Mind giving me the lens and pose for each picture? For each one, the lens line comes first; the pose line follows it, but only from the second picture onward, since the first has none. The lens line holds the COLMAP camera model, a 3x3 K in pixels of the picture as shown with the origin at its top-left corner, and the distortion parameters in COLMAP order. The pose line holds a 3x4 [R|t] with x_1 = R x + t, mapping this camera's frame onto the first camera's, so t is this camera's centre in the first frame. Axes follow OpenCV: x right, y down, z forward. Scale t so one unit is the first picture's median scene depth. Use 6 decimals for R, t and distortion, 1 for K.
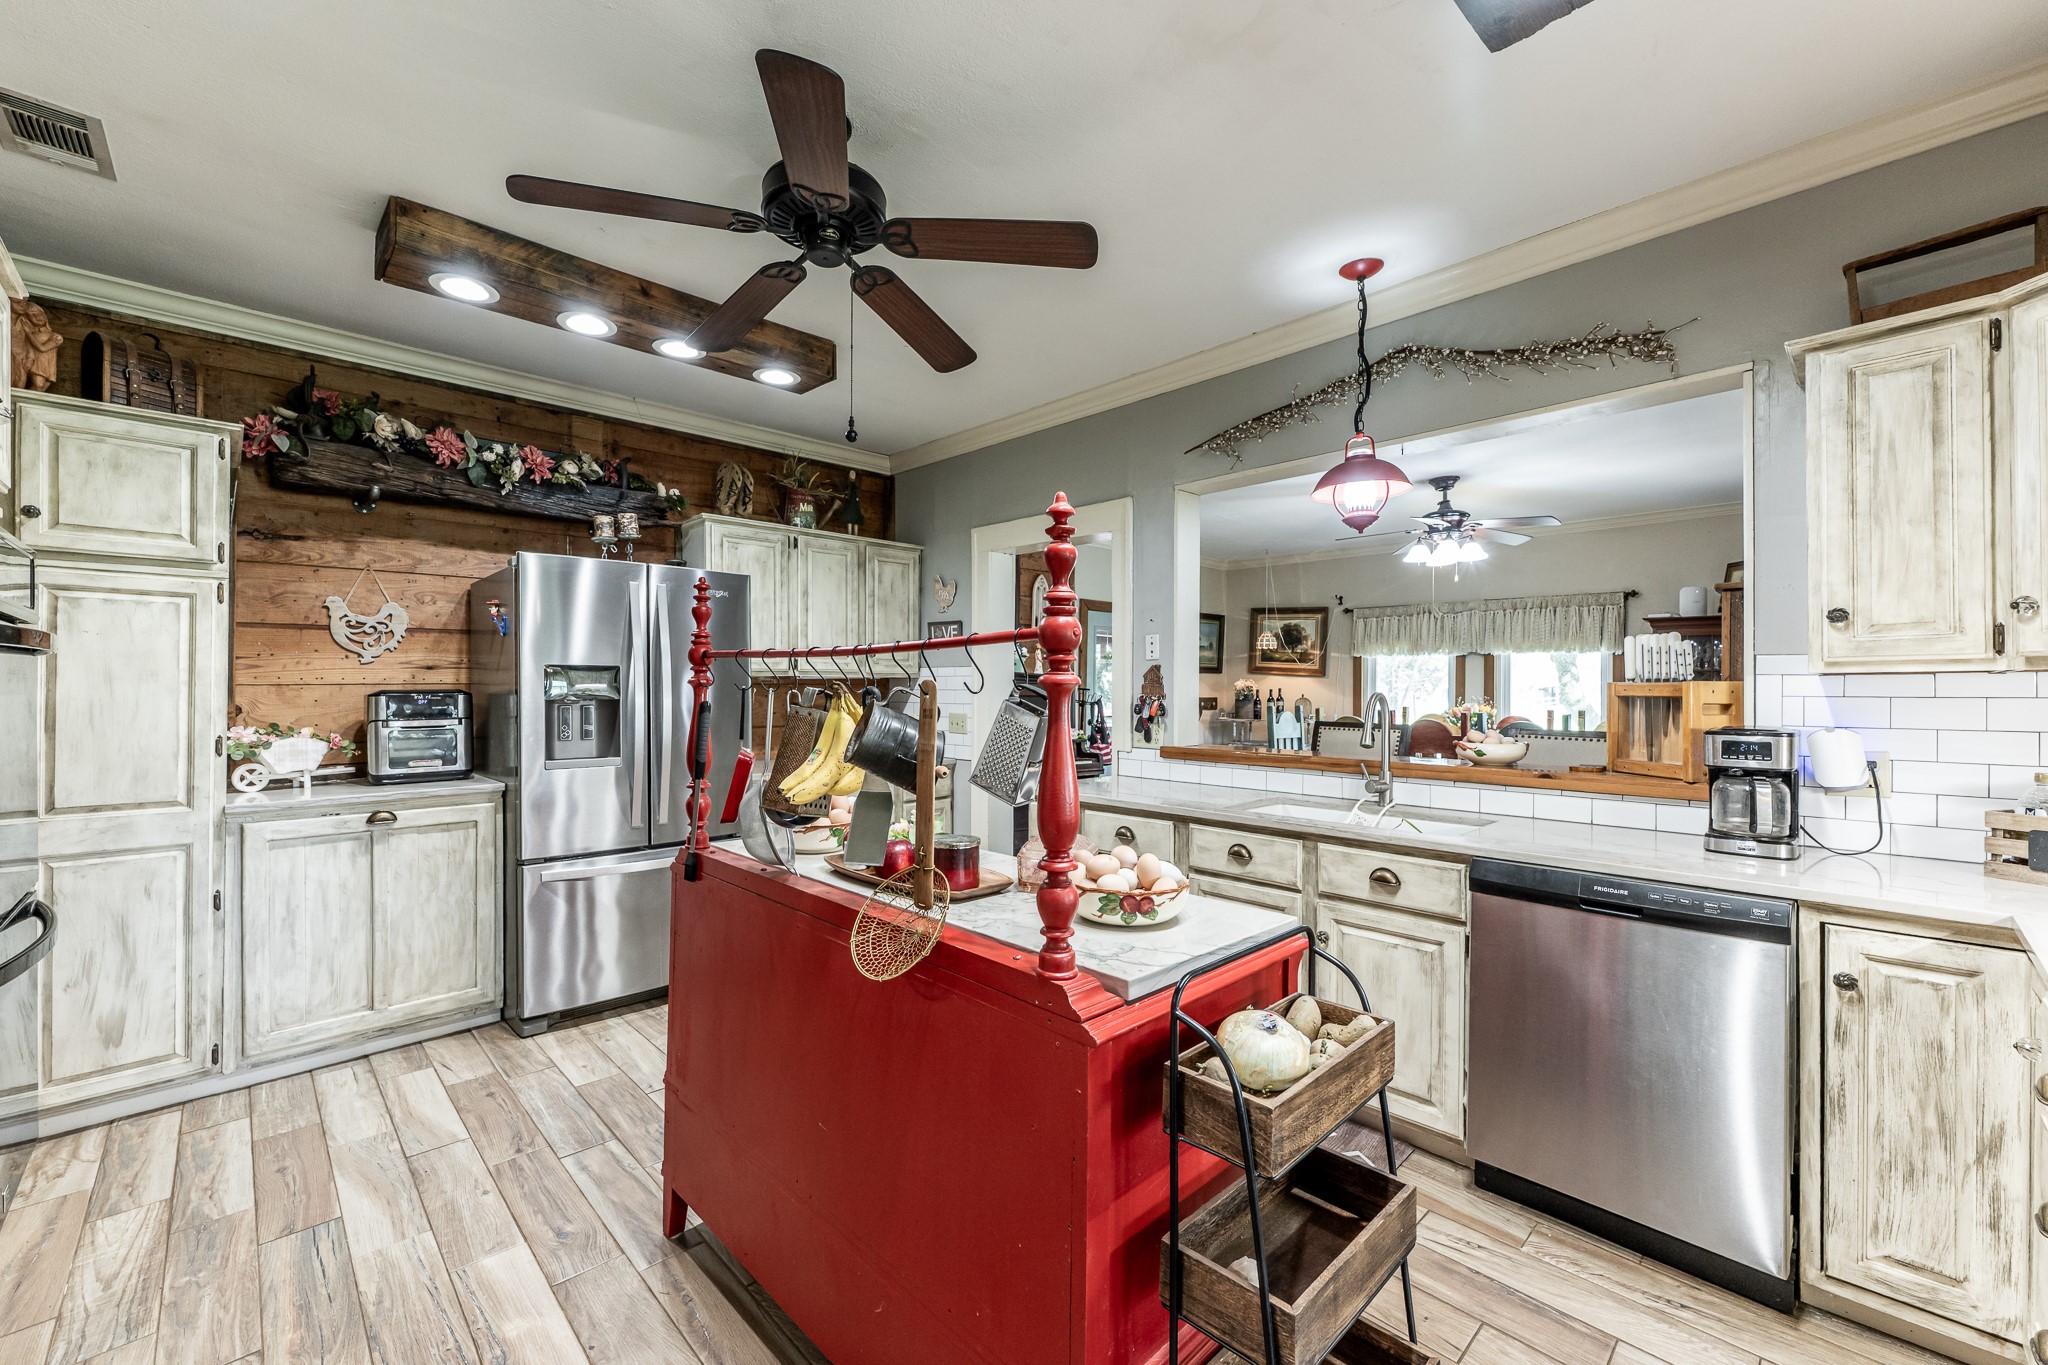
lens RADIAL K [[812.7, 0, 1026.1], [0, 812.7, 684.9], [0, 0, 1]] dist [-0.001198, -0.000557]
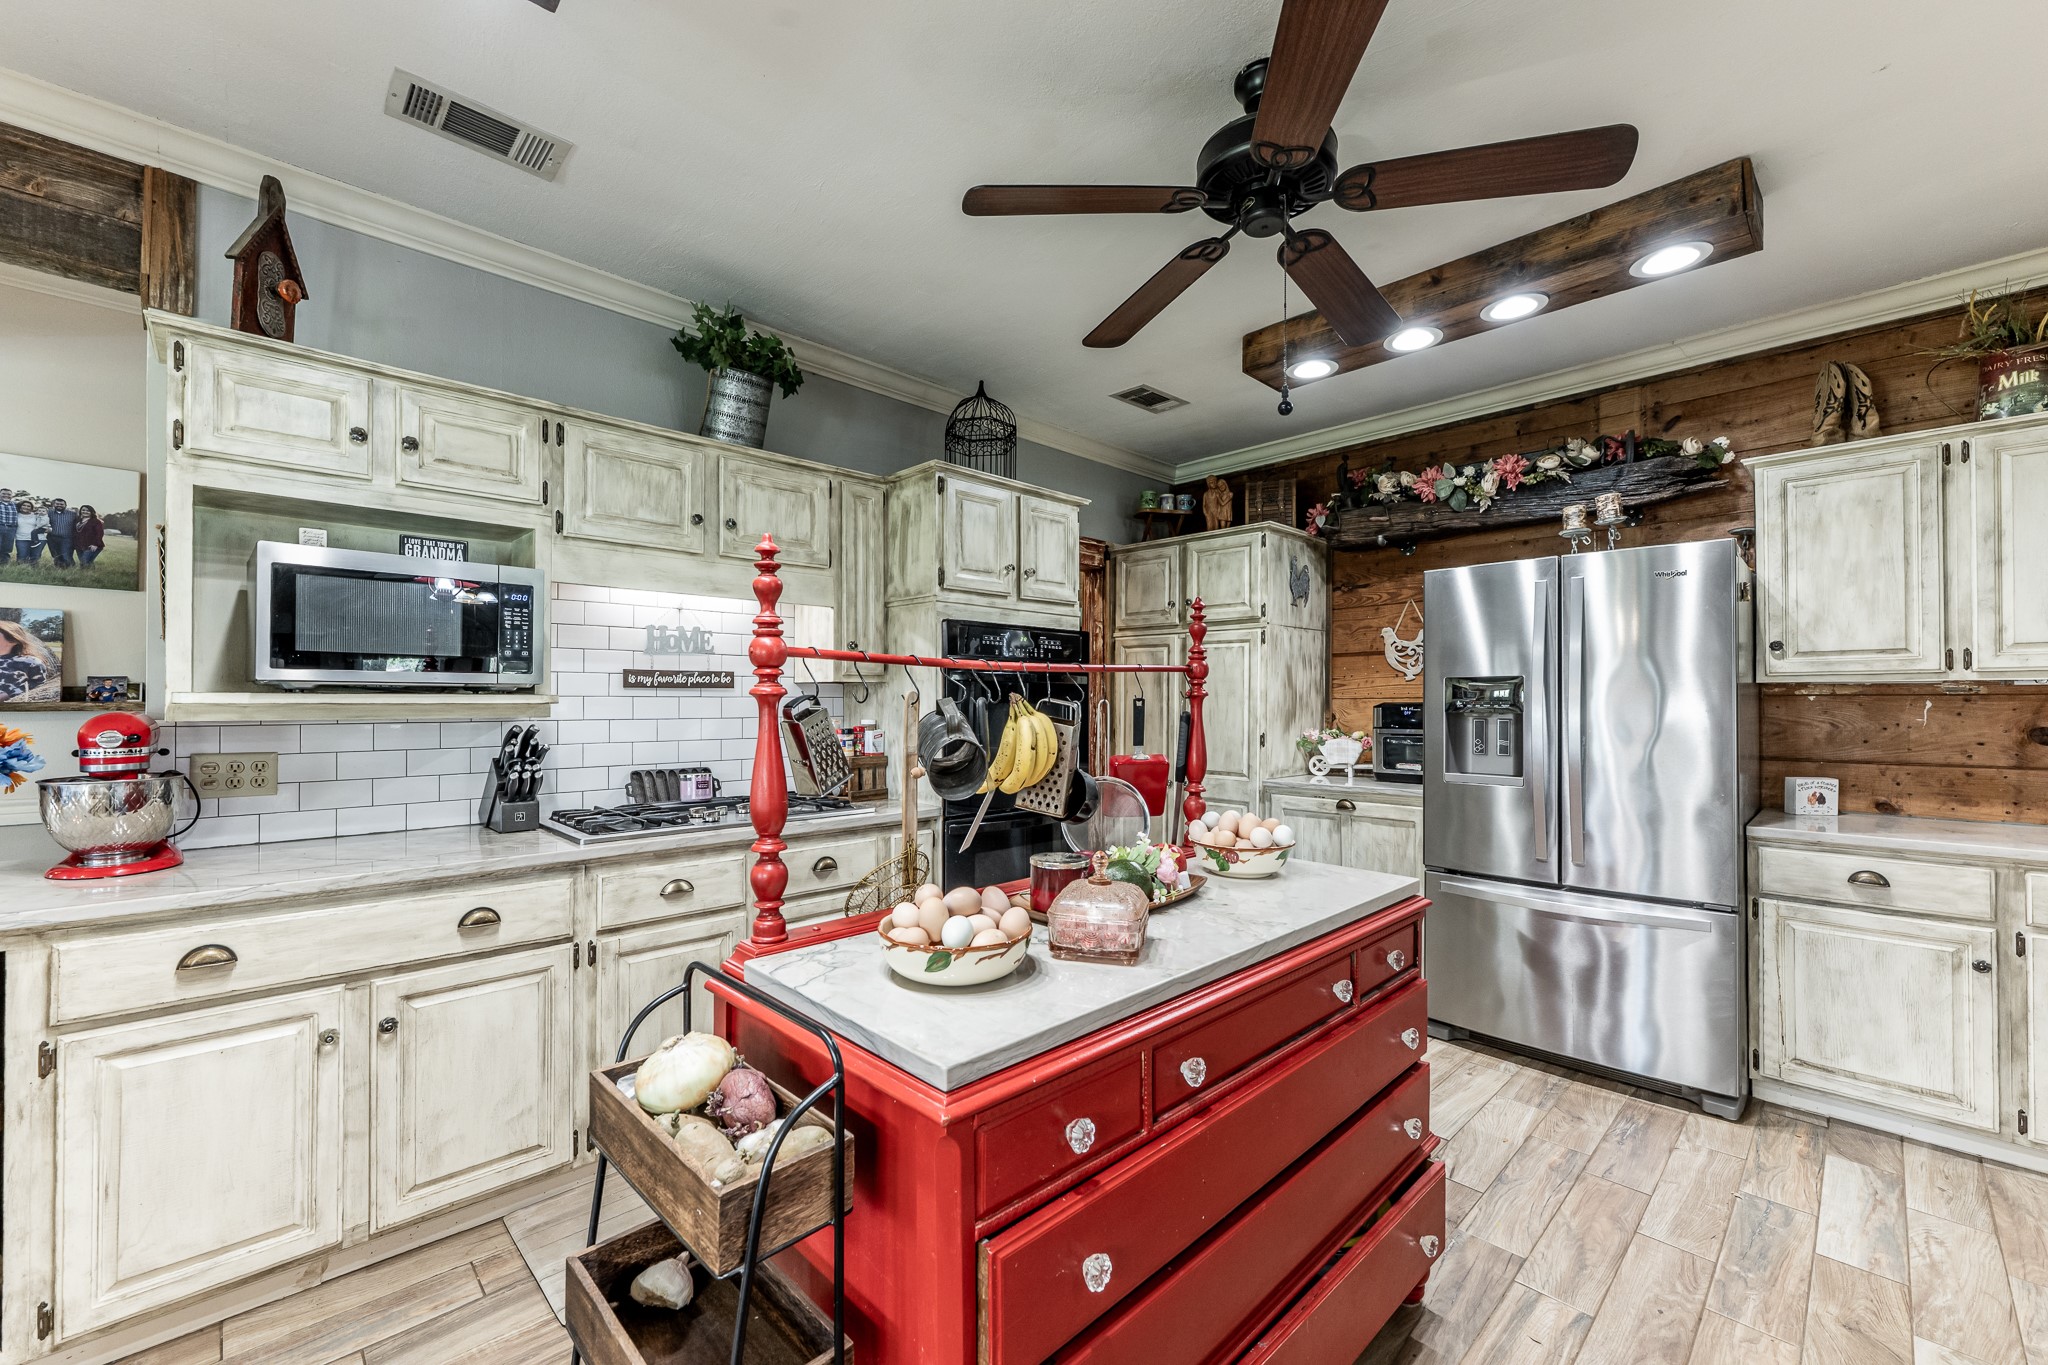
lens RADIAL K [[812.7, 0, 1023.9], [0, 812.7, 692.1], [0, 0, 1]] dist [-0.001198, -0.000557]
pose [[0.002292, -0.012030, -0.999925, 0.415061], [0.002245, 0.999925, -0.012025, 0.003954], [0.999995, -0.002218, 0.002319, 0.461724]]
